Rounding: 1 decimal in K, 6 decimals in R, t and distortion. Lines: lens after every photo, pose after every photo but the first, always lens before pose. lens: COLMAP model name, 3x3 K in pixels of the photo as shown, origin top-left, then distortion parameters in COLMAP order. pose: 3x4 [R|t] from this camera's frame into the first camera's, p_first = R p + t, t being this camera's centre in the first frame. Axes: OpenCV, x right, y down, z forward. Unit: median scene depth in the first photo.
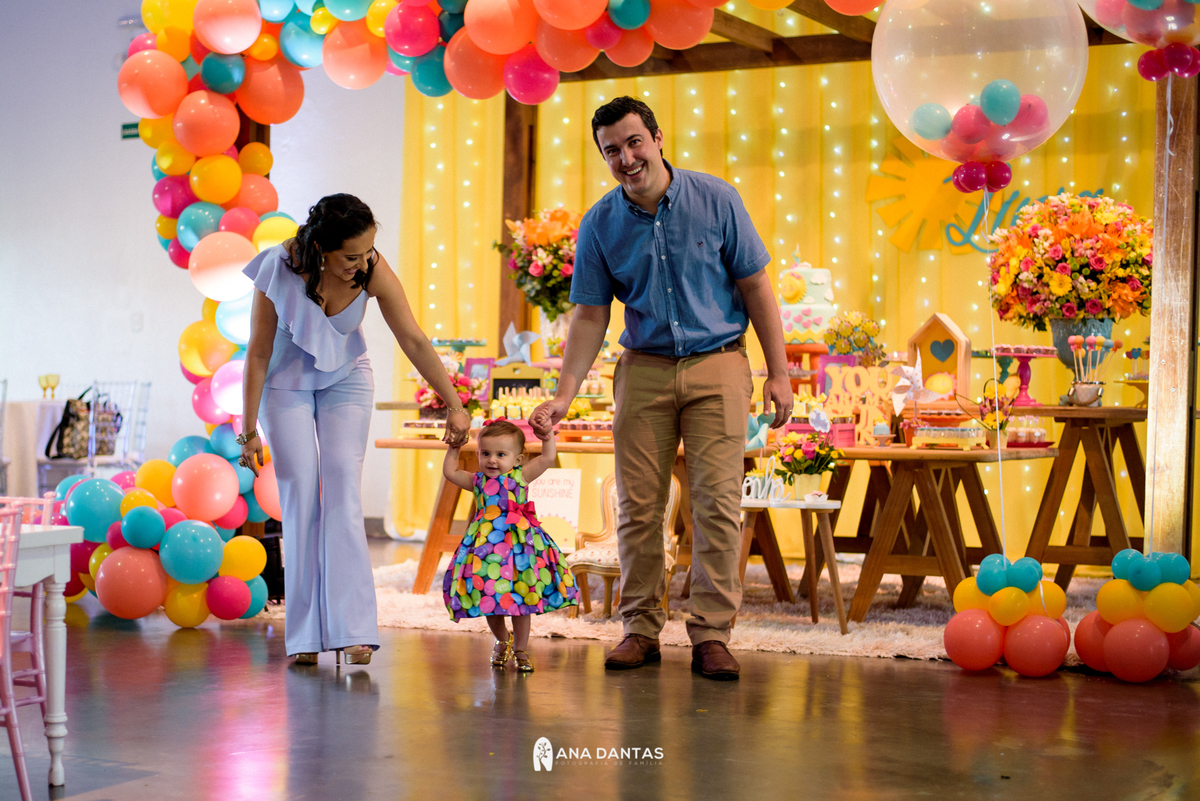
lens RADIAL K [[1948.2, 0, 600.0], [0, 1948.2, 400.5], [0, 0, 1]] dist [-0.130169, -0.081182]
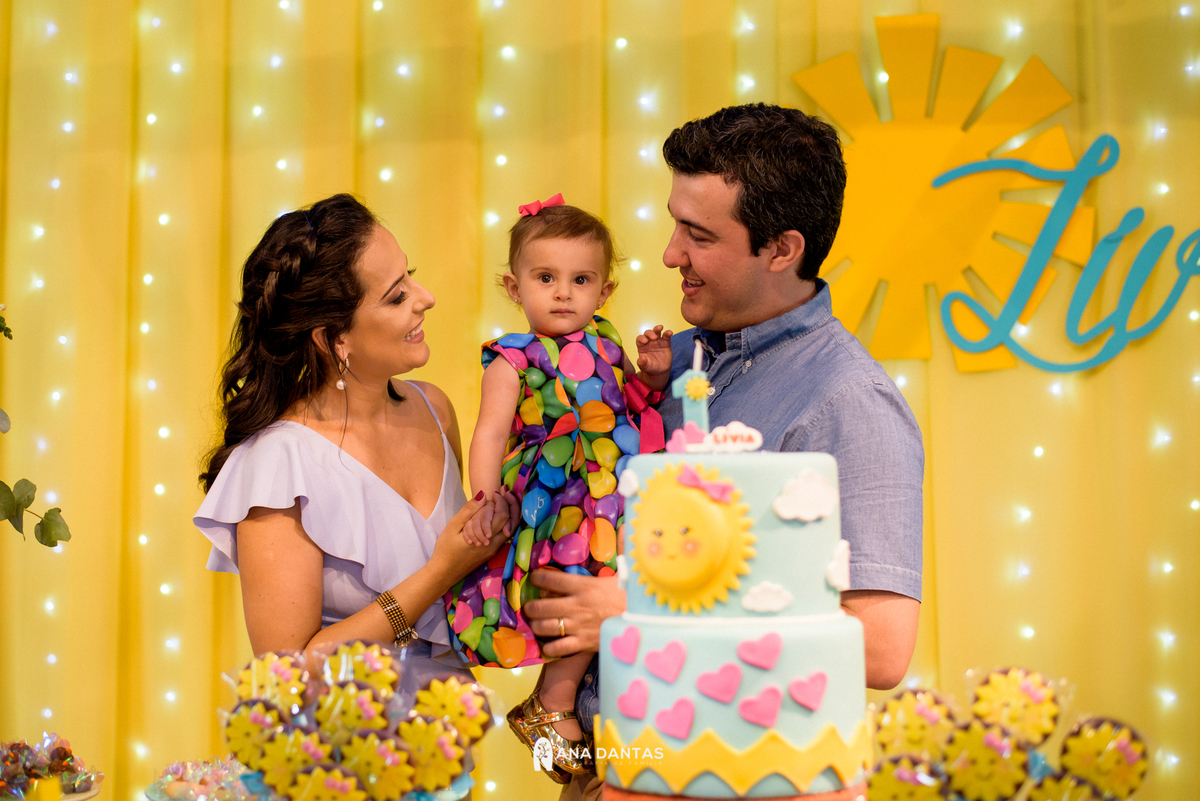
lens RADIAL K [[1855.9, 0, 556.9], [0, 1855.9, 403.3], [0, 0, 1]] dist [-0.109571, -0.080338]
pose [[0.982396, 0.011408, 0.186459, 0.048075], [-0.002964, 0.998960, -0.045502, -0.068634], [-0.186784, 0.044148, 0.981408, 0.856867]]
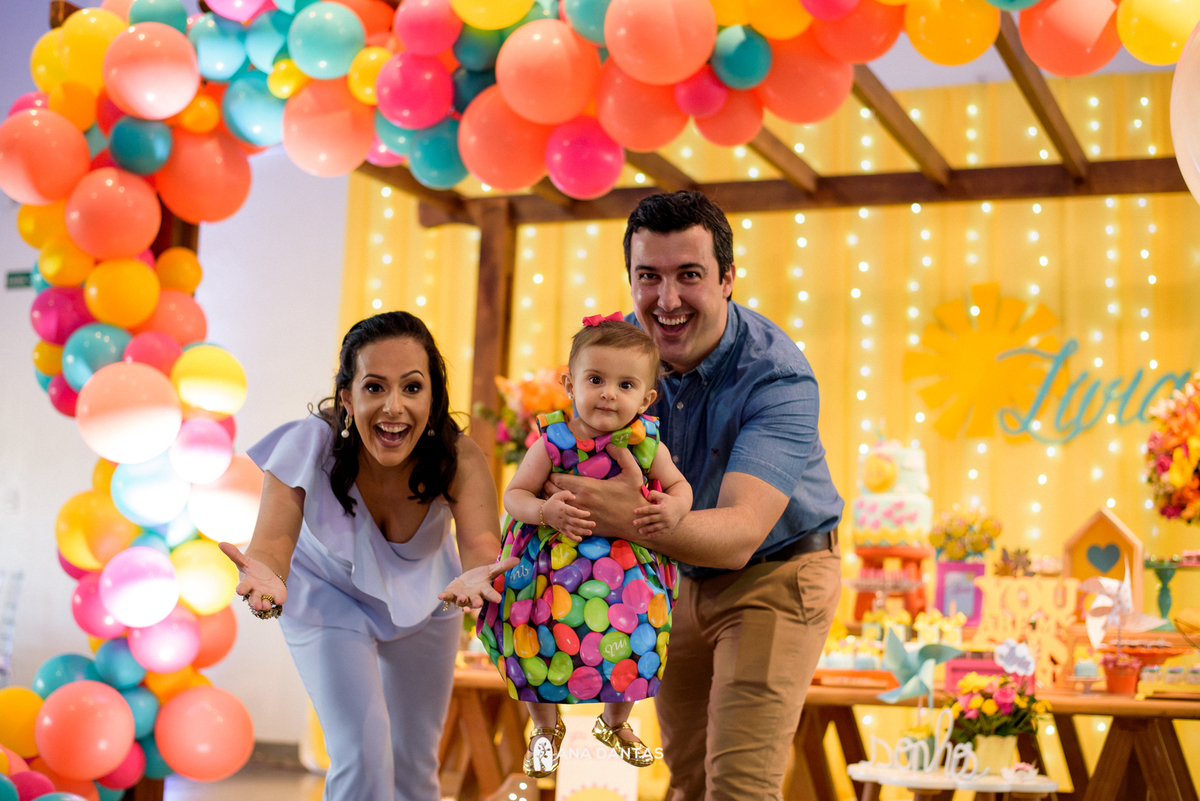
lens RADIAL K [[1731.1, 0, 664.5], [0, 1731.1, 397.8], [0, 0, 1]] dist [-0.097359, -0.098324]
pose [[0.992132, 0.034841, 0.120253, -0.074490], [-0.020697, 0.992925, -0.116924, -0.006113], [-0.123476, 0.113515, 0.985834, 0.356993]]
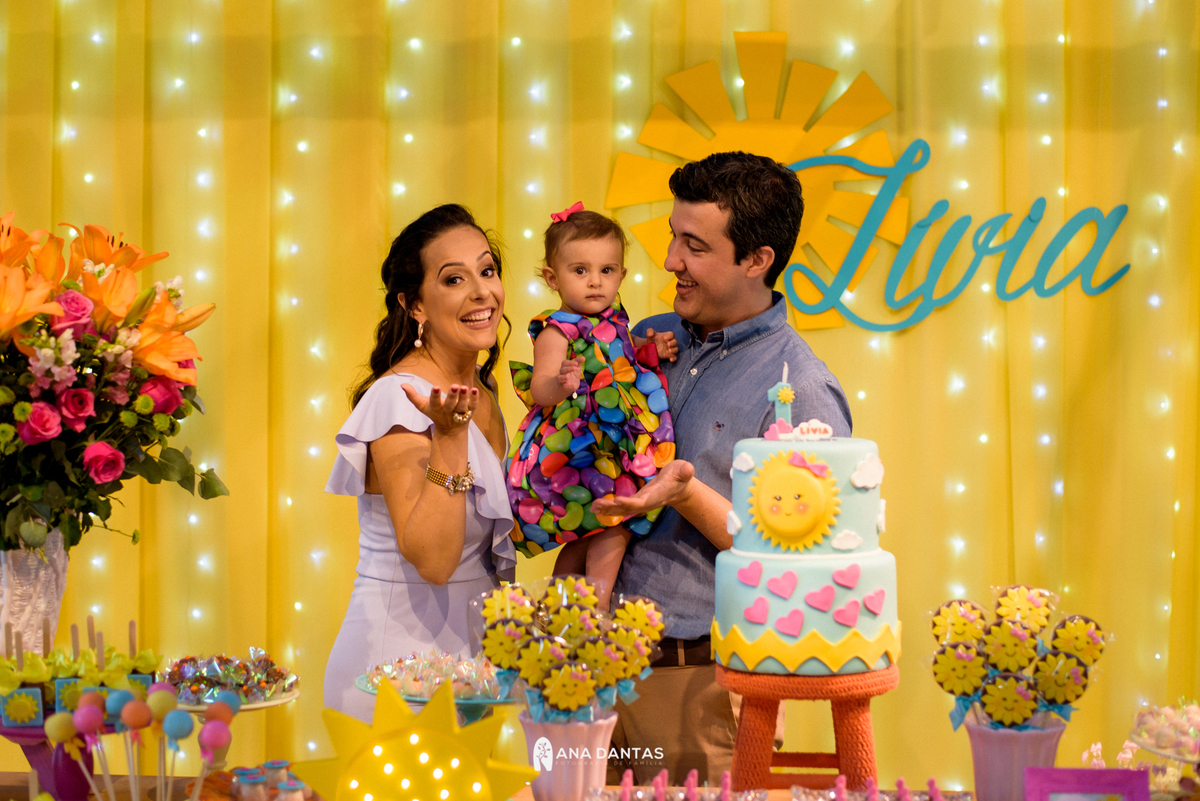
lens RADIAL K [[1948.2, 0, 600.0], [0, 1948.2, 400.5], [0, 0, 1]] dist [-0.130169, -0.081182]
pose [[0.909641, -0.003787, 0.415378, -0.071656], [-0.004195, 0.999824, 0.018301, -0.086965], [-0.415374, -0.018390, 0.909465, 0.772919]]
